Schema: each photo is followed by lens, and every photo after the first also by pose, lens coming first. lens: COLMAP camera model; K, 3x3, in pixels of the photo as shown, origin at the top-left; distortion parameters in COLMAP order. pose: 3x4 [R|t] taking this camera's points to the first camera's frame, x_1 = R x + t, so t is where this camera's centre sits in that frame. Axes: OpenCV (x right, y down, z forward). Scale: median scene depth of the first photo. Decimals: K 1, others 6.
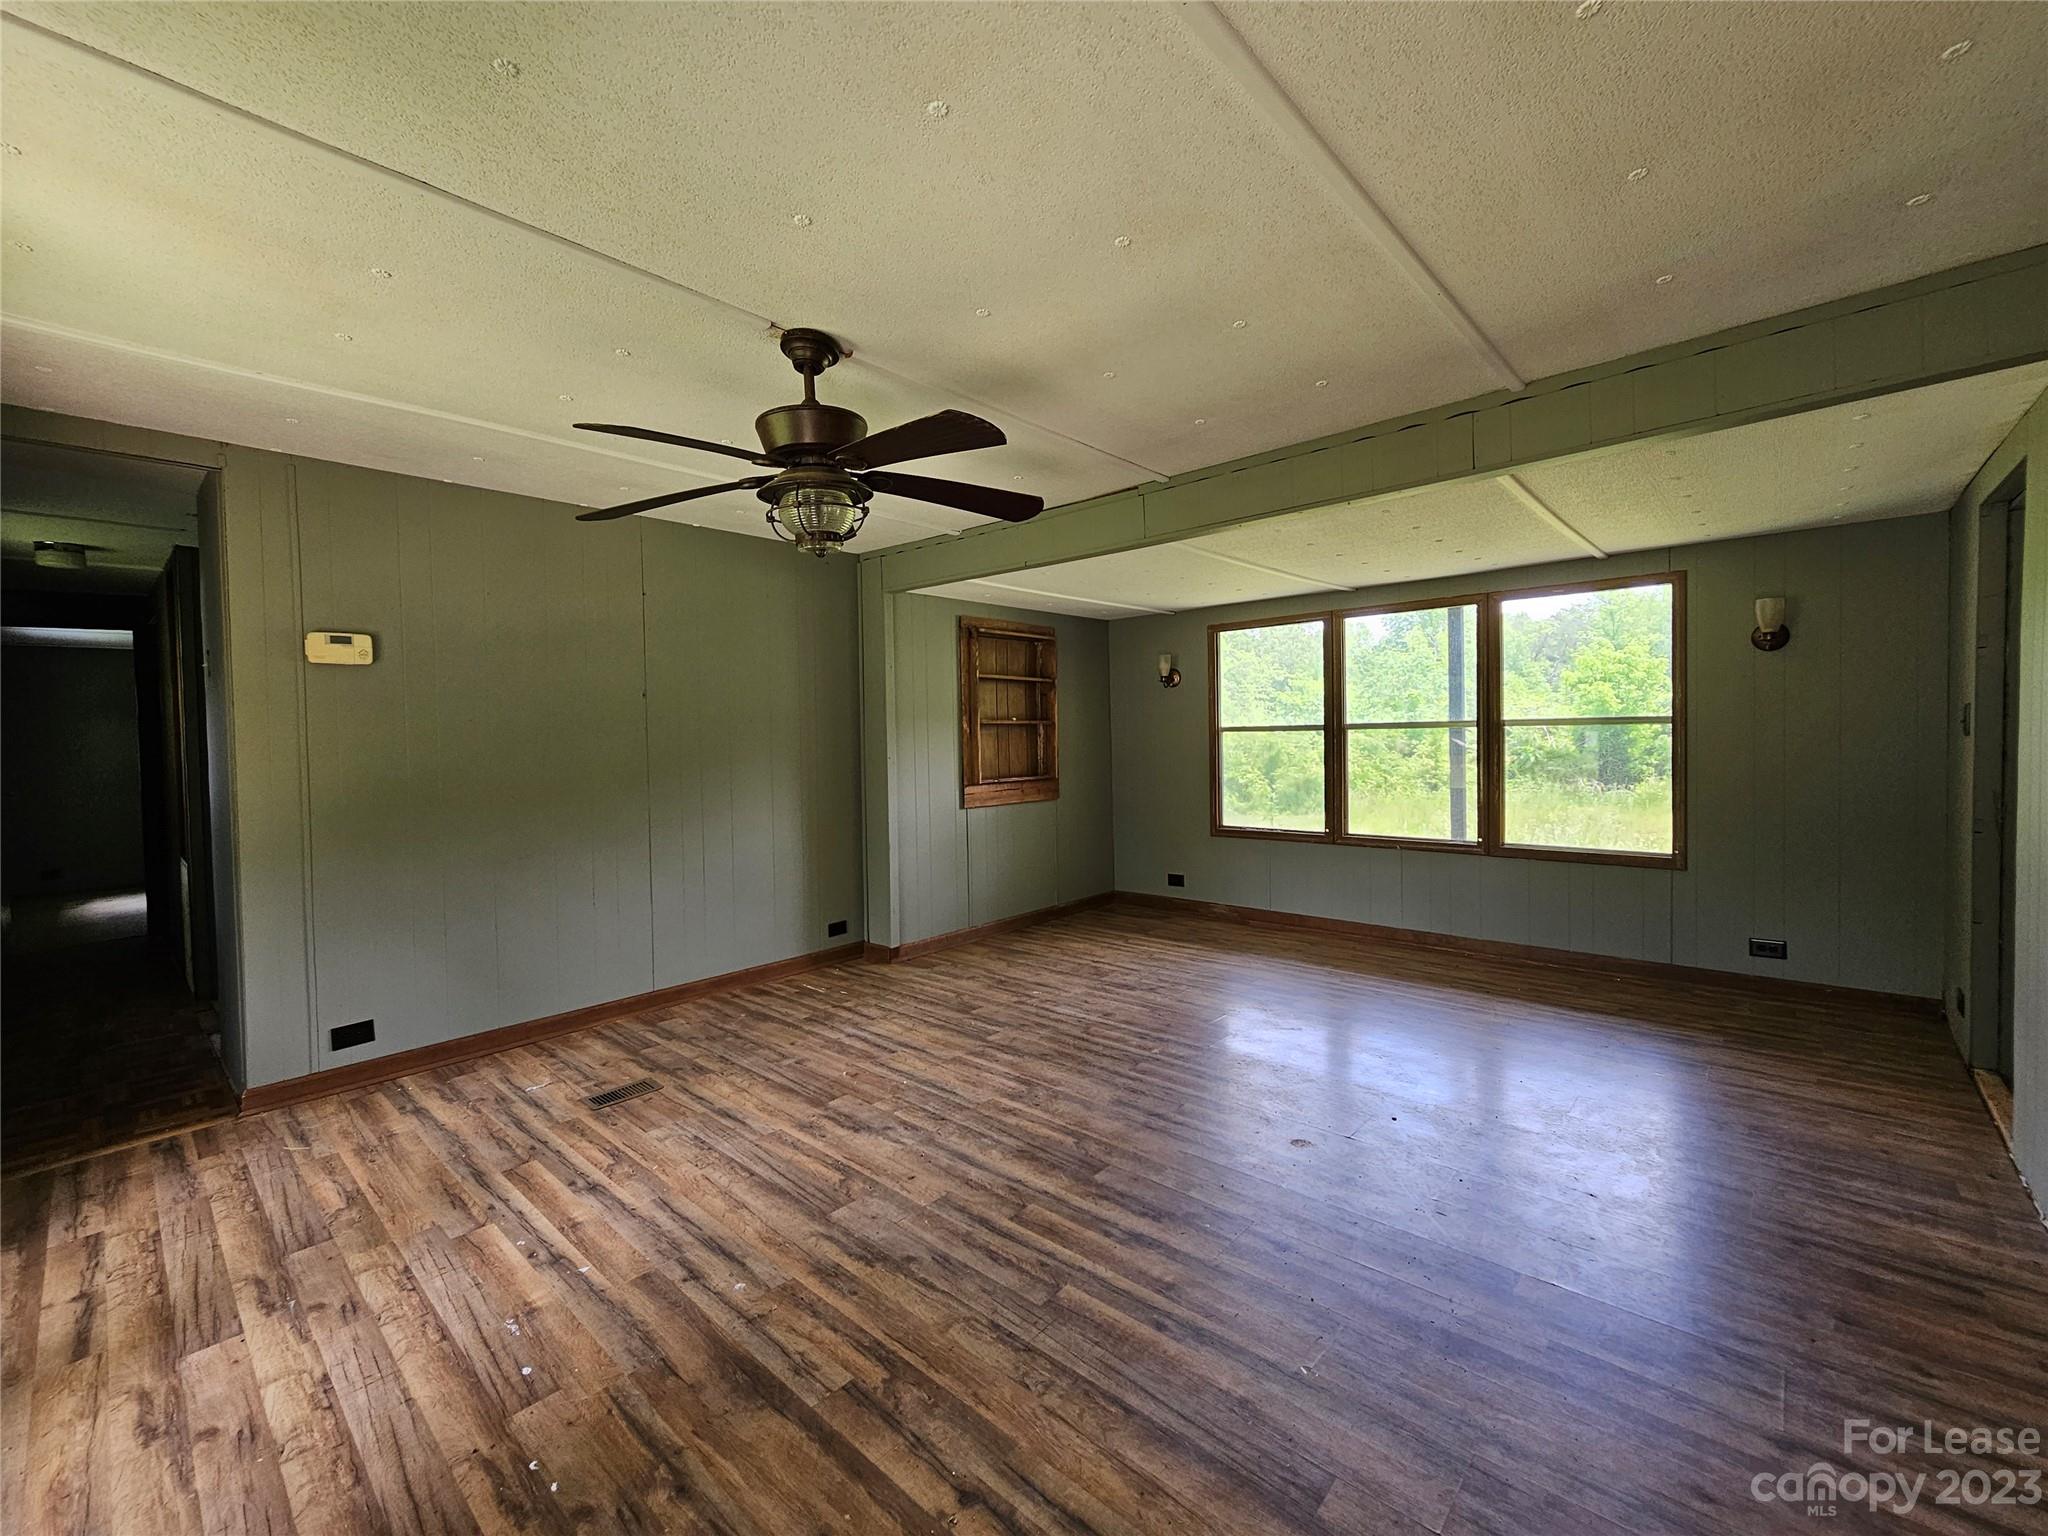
lens RADIAL K [[845.2, 0, 1020.4], [0, 845.2, 755.7], [0, 0, 1]] dist [0.000480, -0.000424]
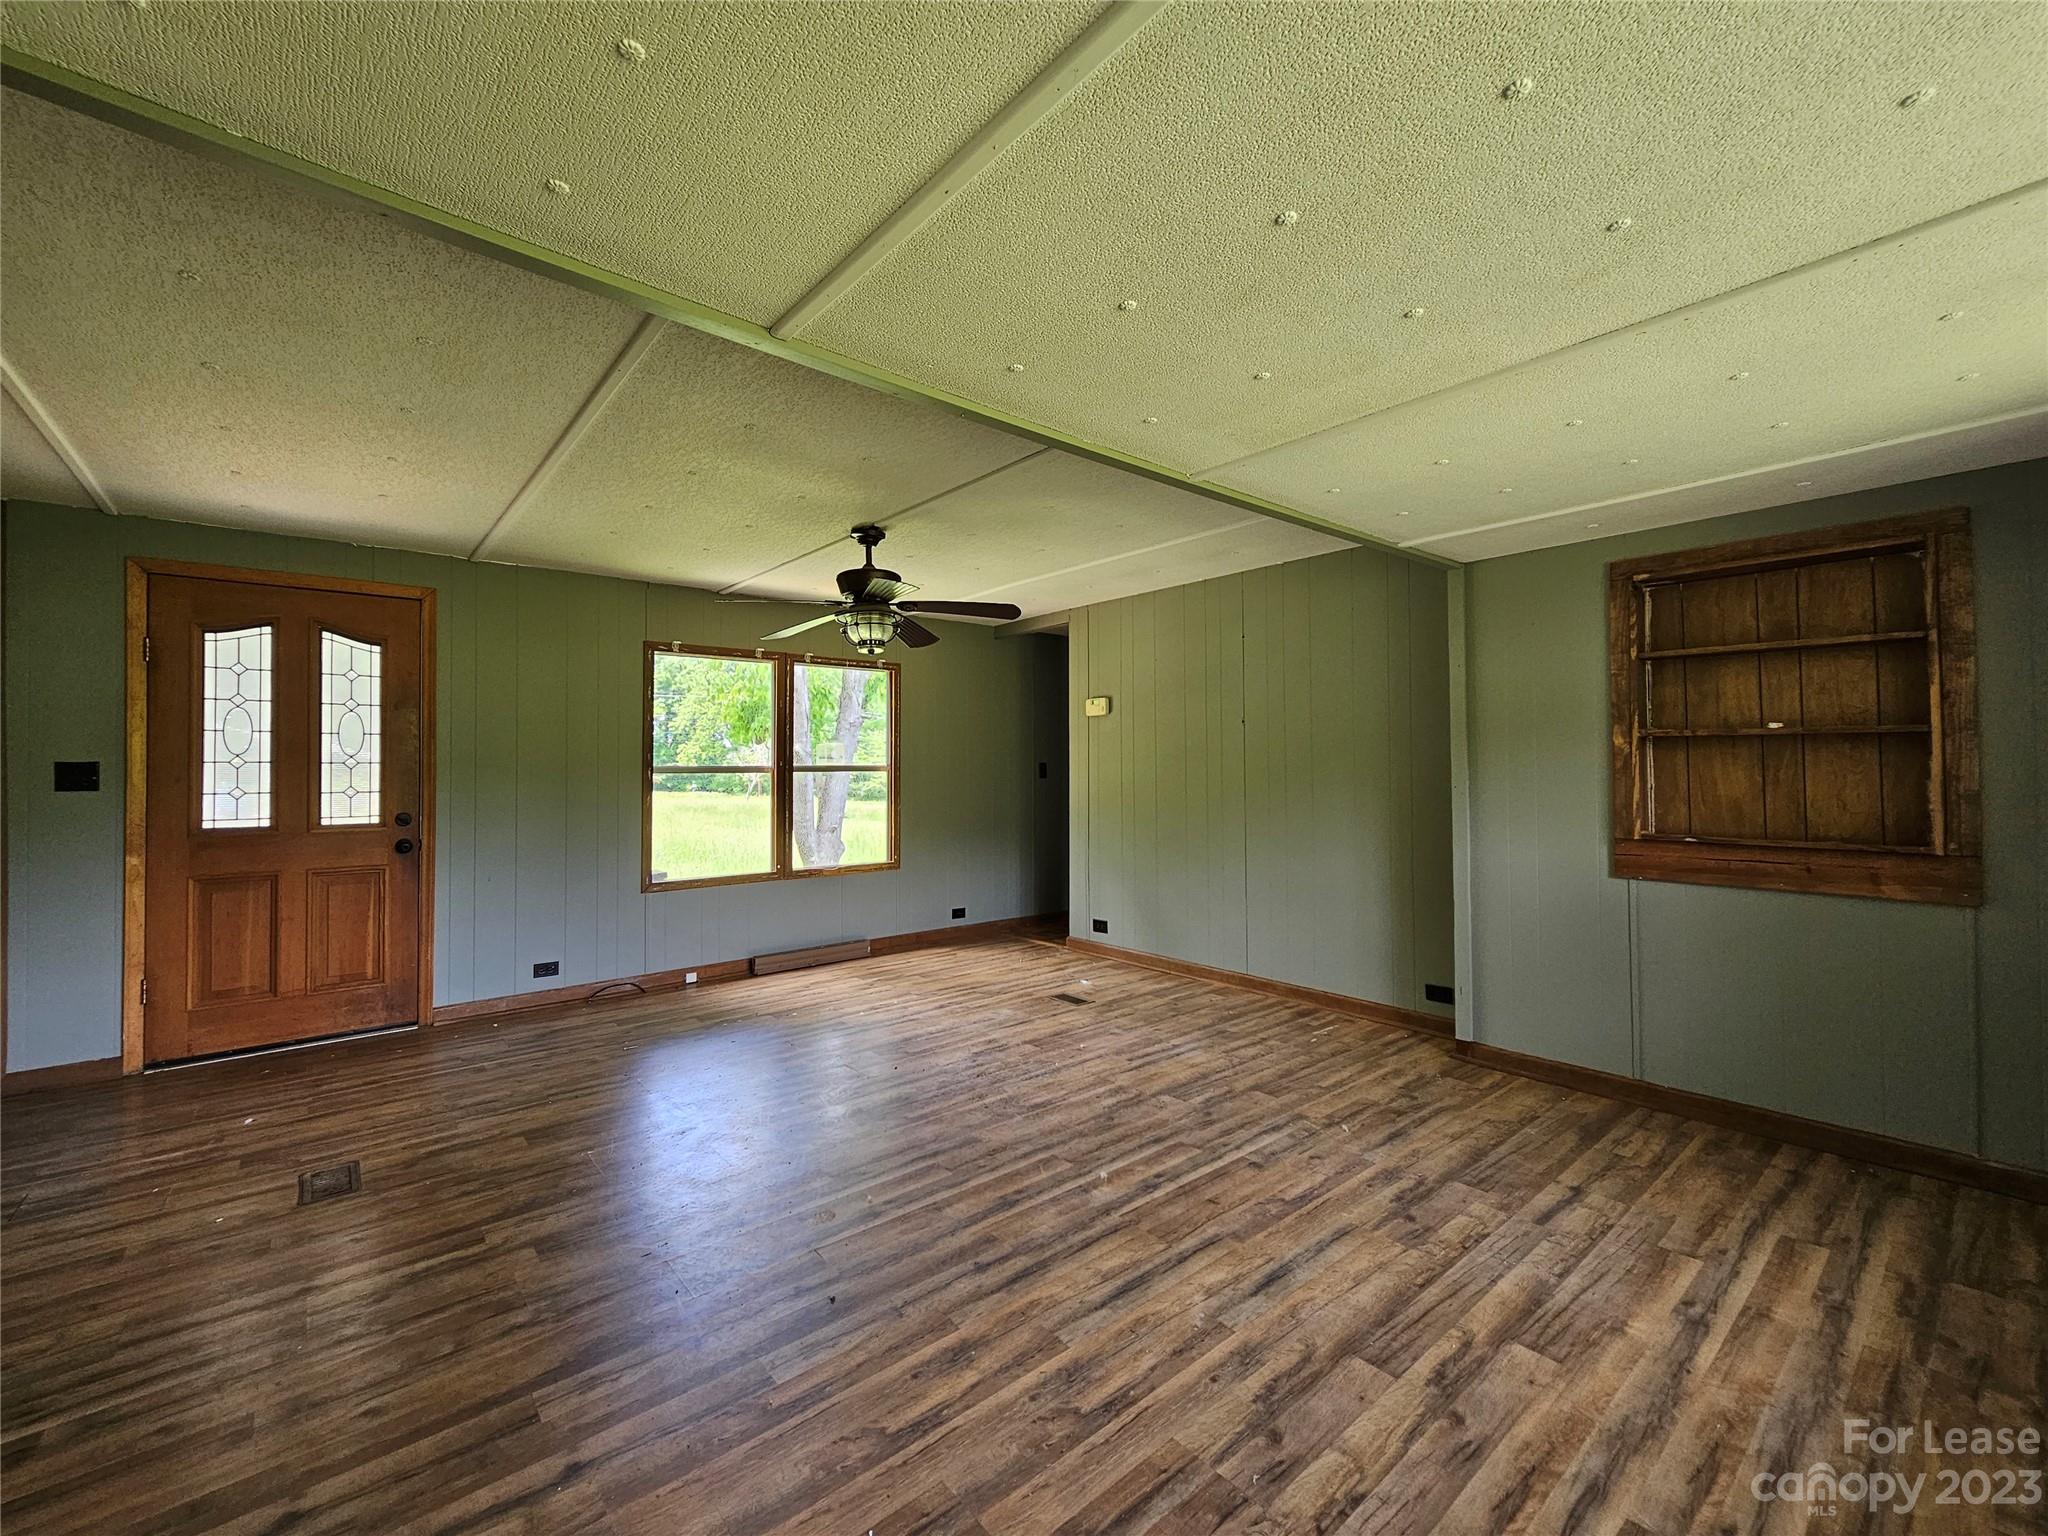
lens RADIAL K [[845.2, 0, 1024.2], [0, 845.2, 762.5], [0, 0, 1]] dist [0.000480, -0.000424]
pose [[-0.132626, 0.015925, -0.991038, 0.870993], [-0.016079, 0.999705, 0.018216, -0.035528], [0.991036, 0.018351, -0.132331, 0.964591]]
